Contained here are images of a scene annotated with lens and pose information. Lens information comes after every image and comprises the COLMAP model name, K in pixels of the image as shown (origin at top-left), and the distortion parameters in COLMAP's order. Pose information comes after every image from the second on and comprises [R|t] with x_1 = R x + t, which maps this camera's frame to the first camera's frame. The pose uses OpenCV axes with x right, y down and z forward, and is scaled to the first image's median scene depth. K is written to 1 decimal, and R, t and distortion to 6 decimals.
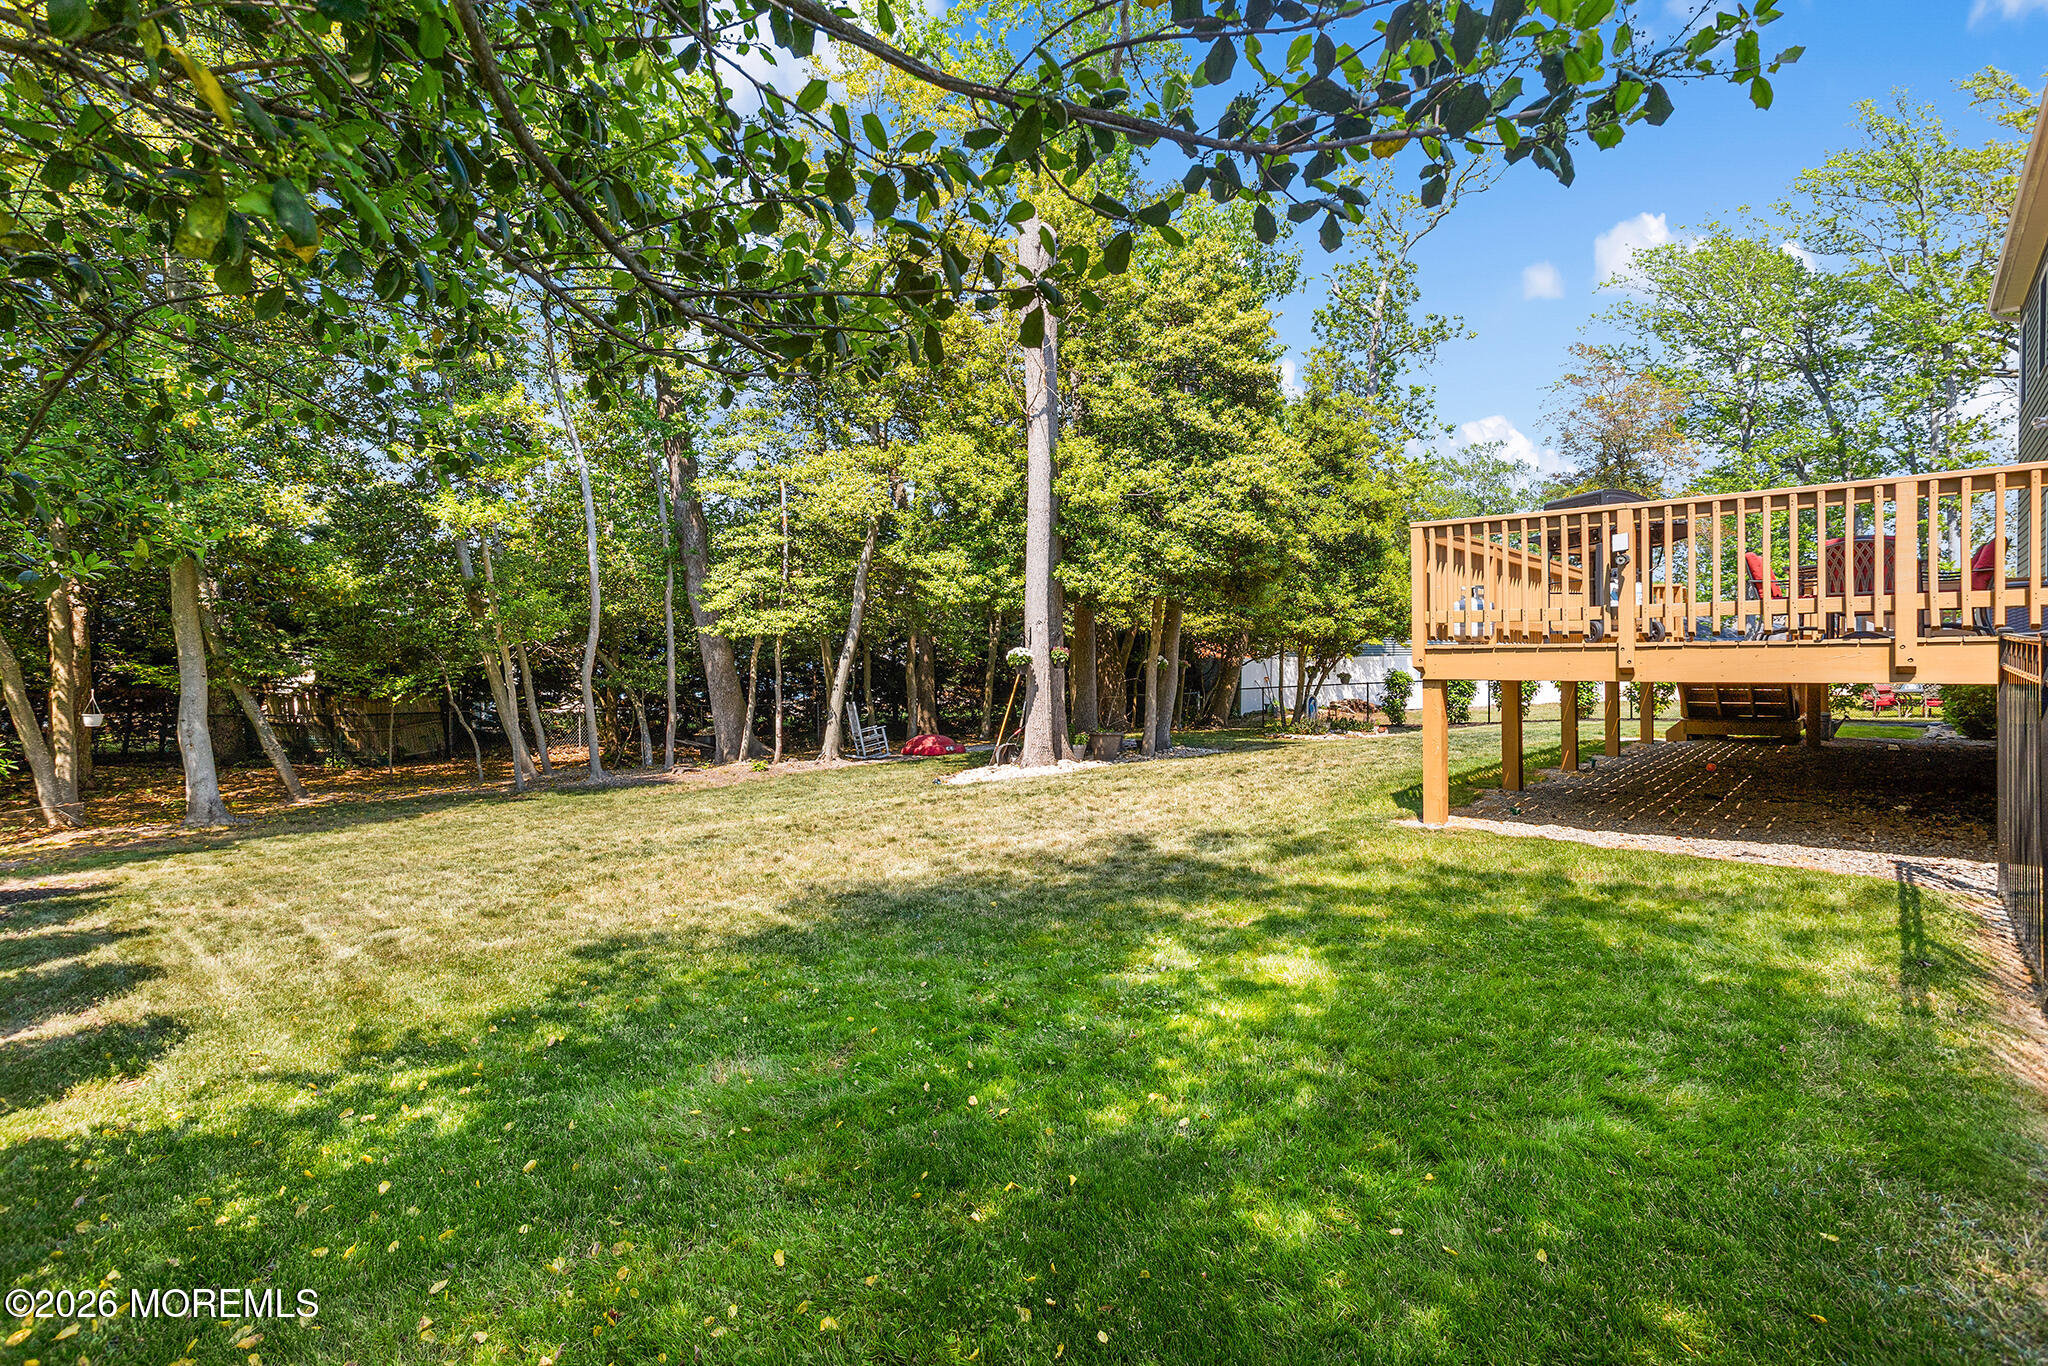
lens RADIAL K [[1001.5, 0, 1024.0], [0, 1001.5, 683.0], [0, 0, 1]] dist [-0.003670, -0.000241]
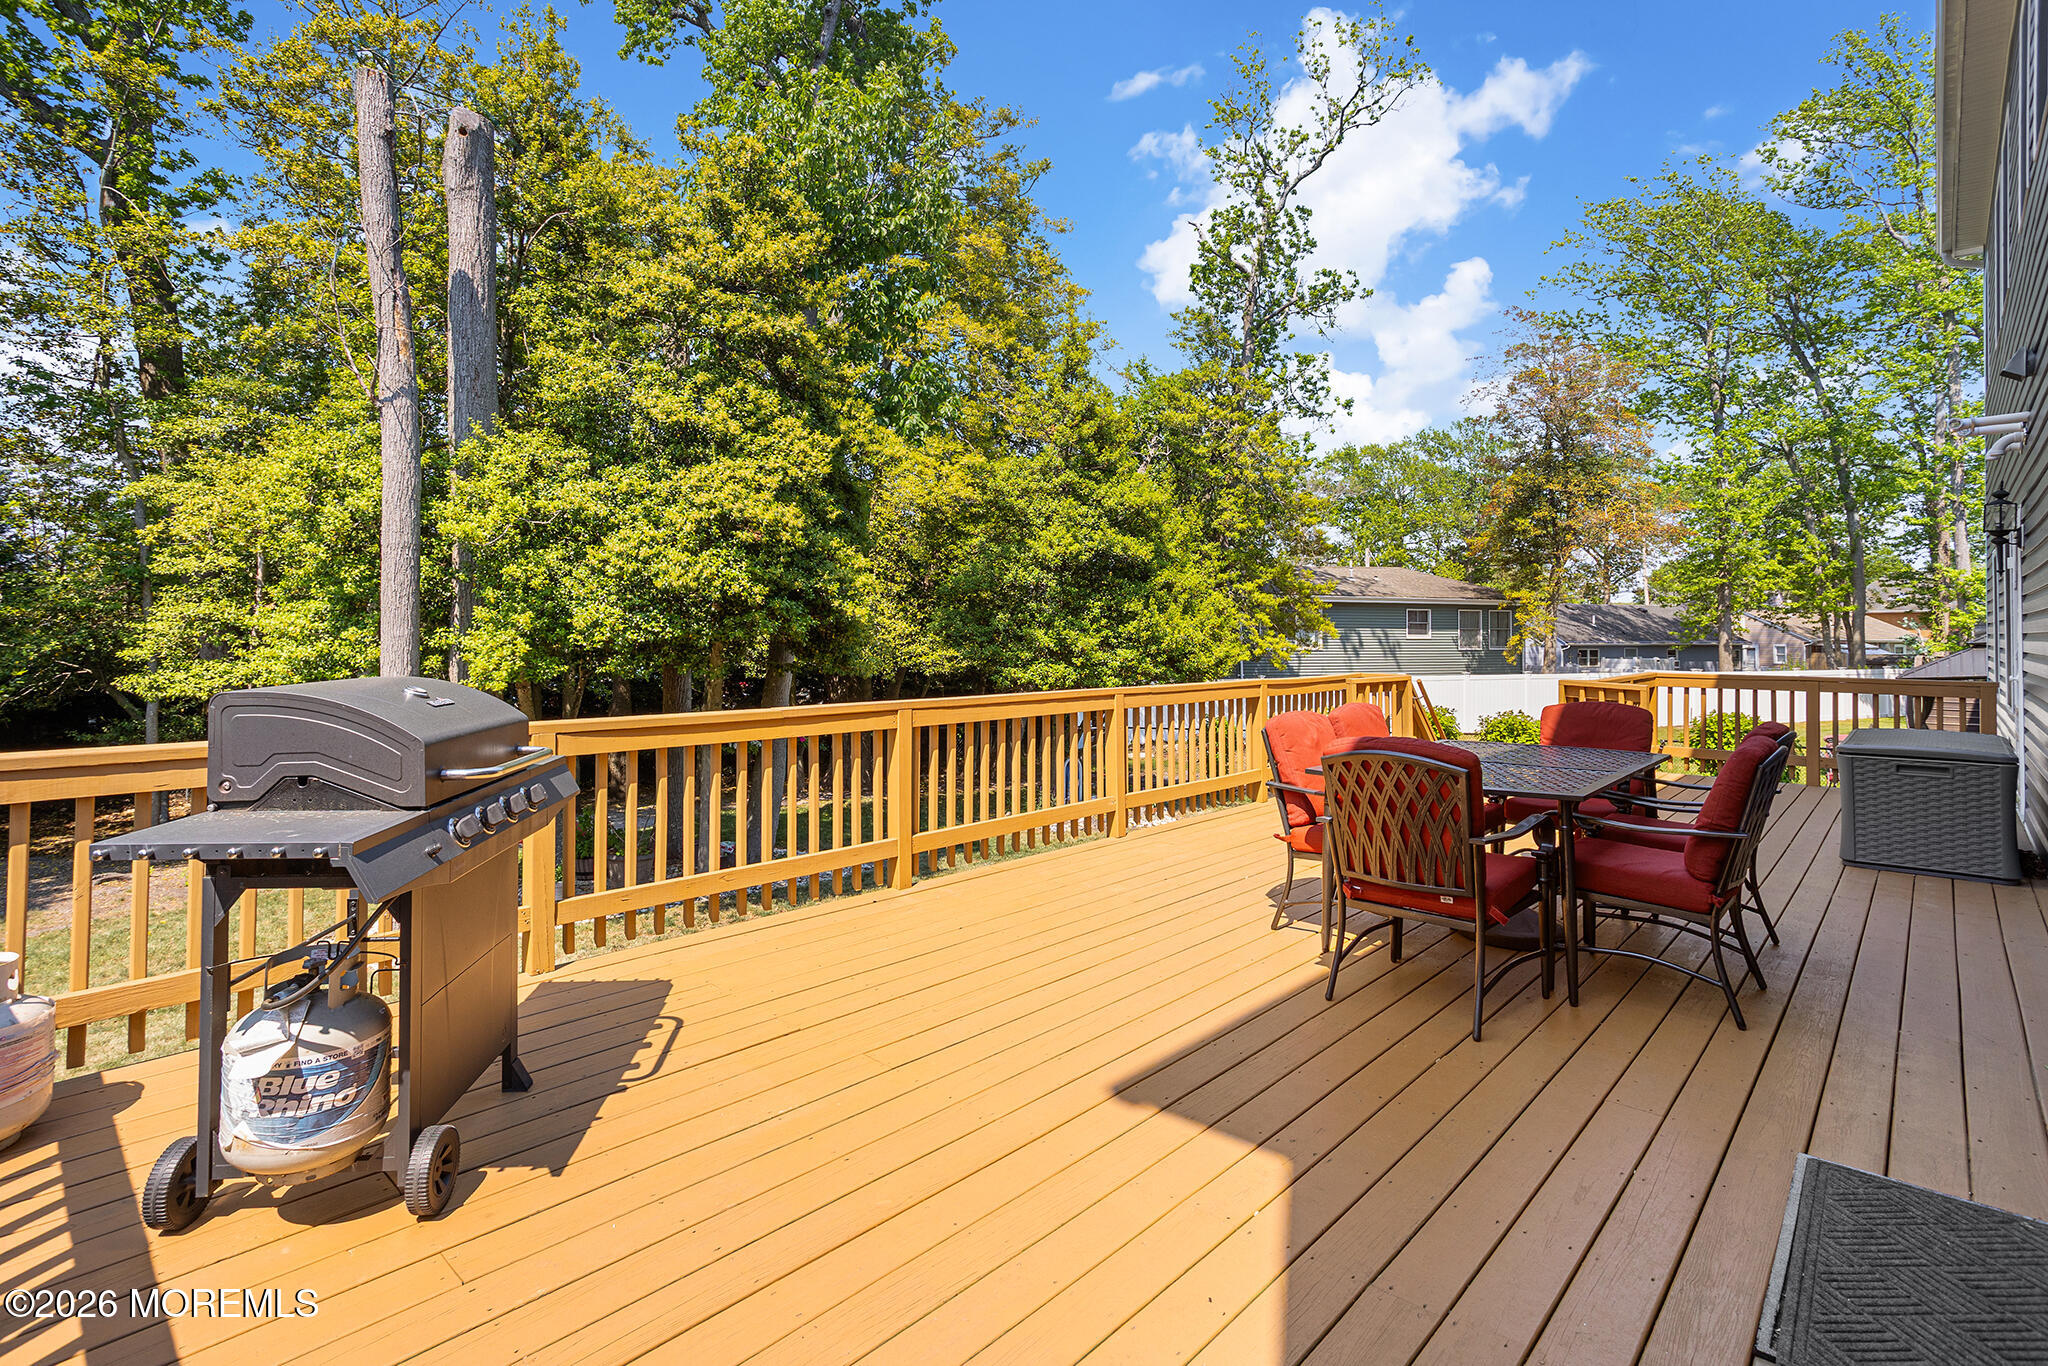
lens RADIAL K [[987.7, 0, 1023.9], [0, 987.7, 634.2], [0, 0, 1]] dist [-0.029195, 0.000353]
pose [[0.998948, 0.016011, -0.042973, 0.194101], [-0.016437, 0.999819, -0.009586, -0.050062], [0.042812, 0.010282, 0.999030, 0.168435]]
